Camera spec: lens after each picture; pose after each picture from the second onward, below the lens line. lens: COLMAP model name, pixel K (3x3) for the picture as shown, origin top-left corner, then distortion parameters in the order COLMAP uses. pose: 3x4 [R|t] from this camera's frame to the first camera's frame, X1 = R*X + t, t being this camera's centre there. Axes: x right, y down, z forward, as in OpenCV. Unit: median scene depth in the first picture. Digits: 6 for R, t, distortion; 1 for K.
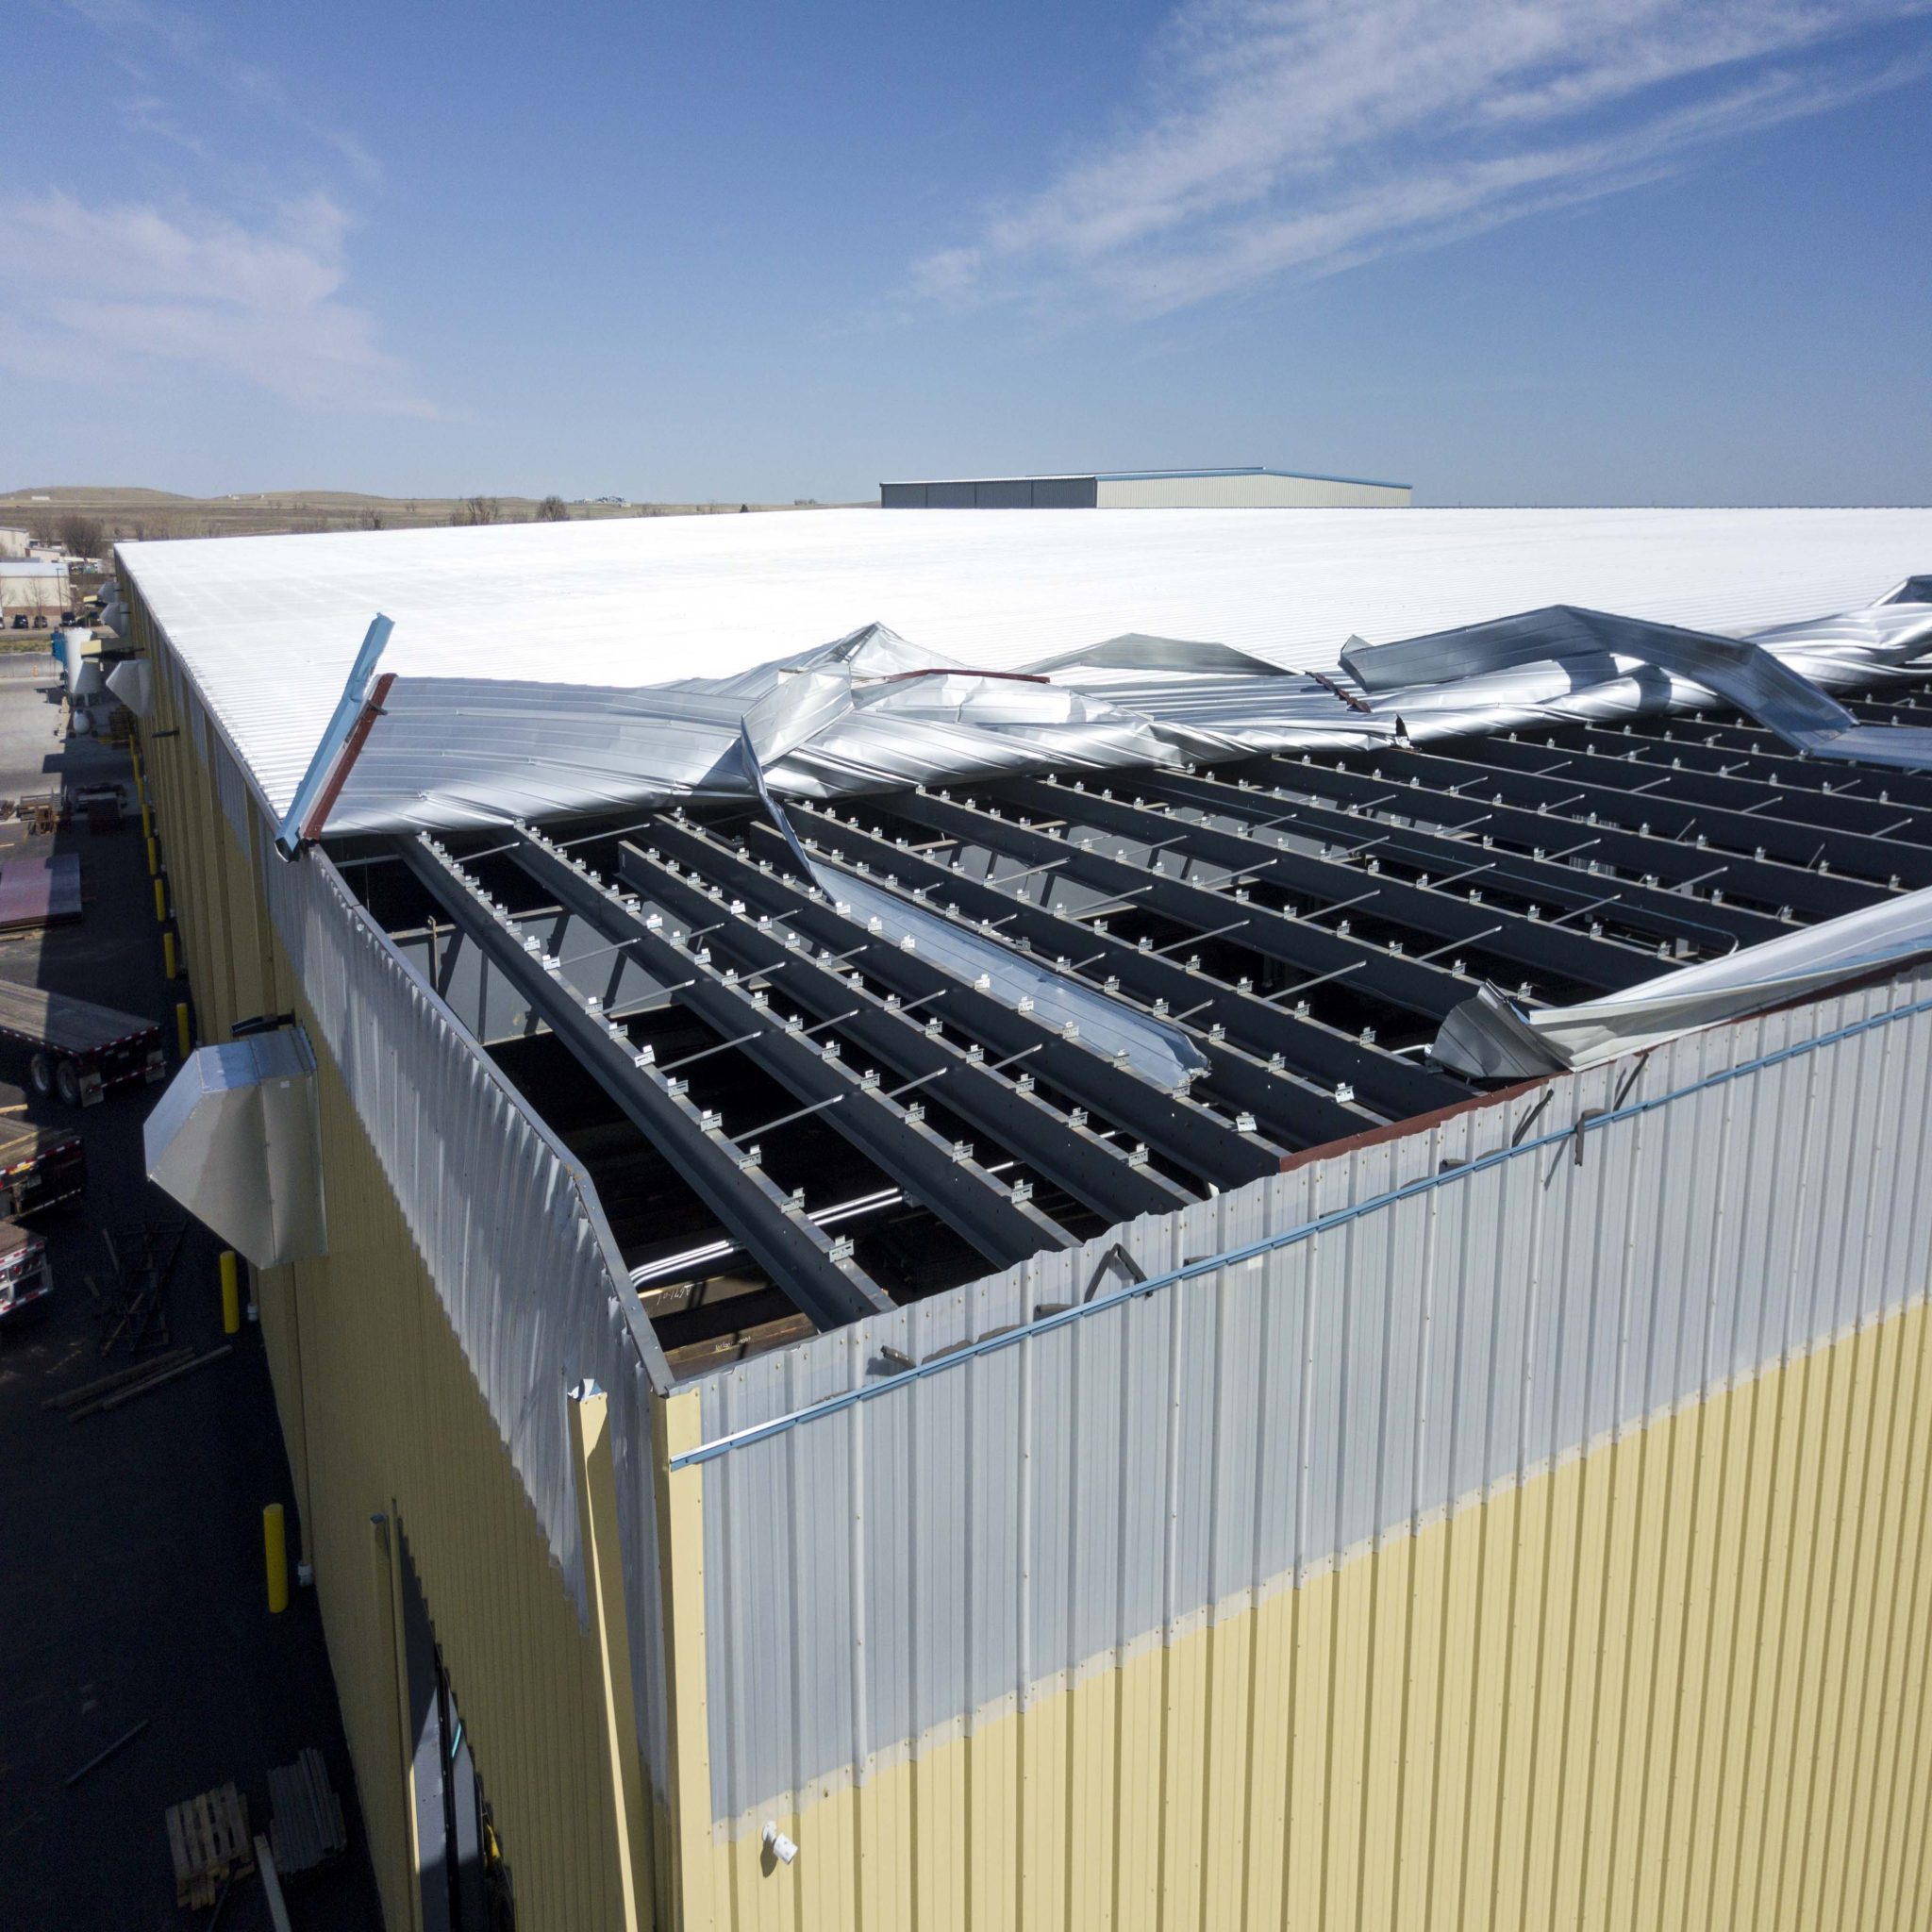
lens RADIAL K [[1888.5, 0, 962.1], [0, 1888.5, 909.2], [0, 0, 1]] dist [-0.000515, 0.016025]
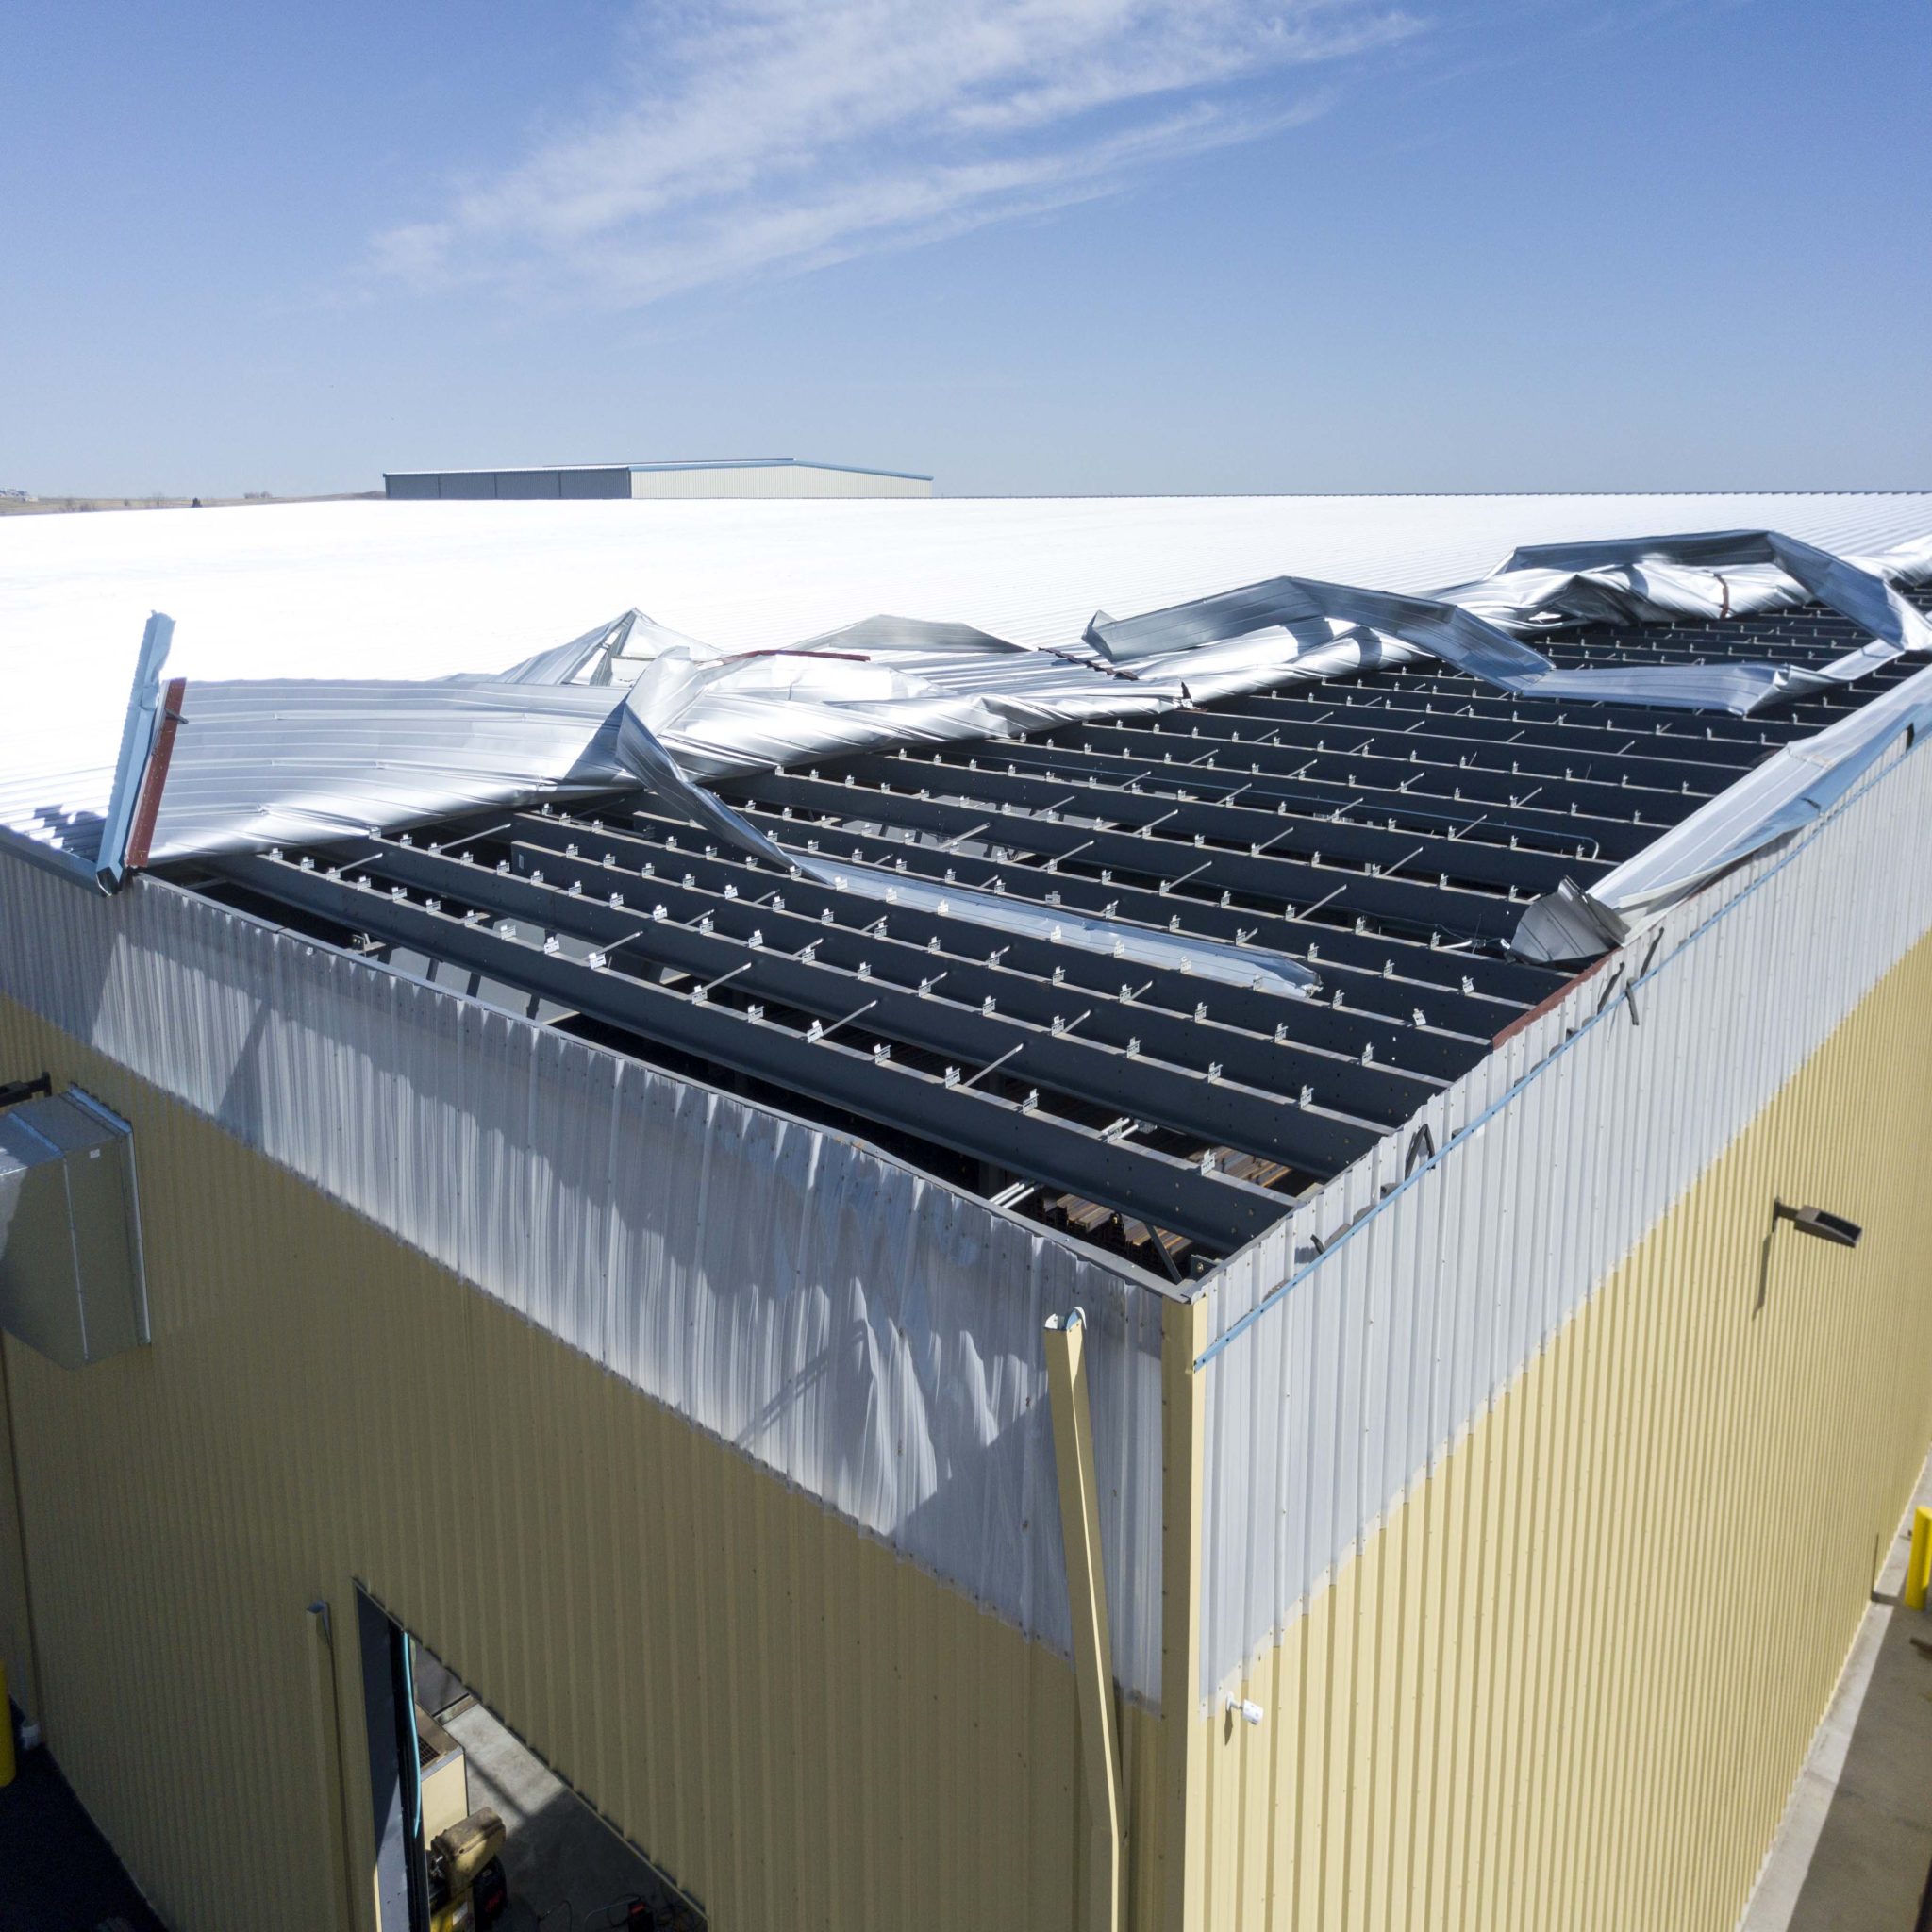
lens RADIAL K [[1920.8, 0, 967.4], [0, 1920.8, 959.7], [0, 0, 1]] dist [0.009483, 0.030396]
pose [[0.915299, -0.096949, 0.390933, -0.323344], [0.089591, 0.995289, 0.037066, 0.006549], [-0.392685, 0.001098, 0.919673, 0.024953]]
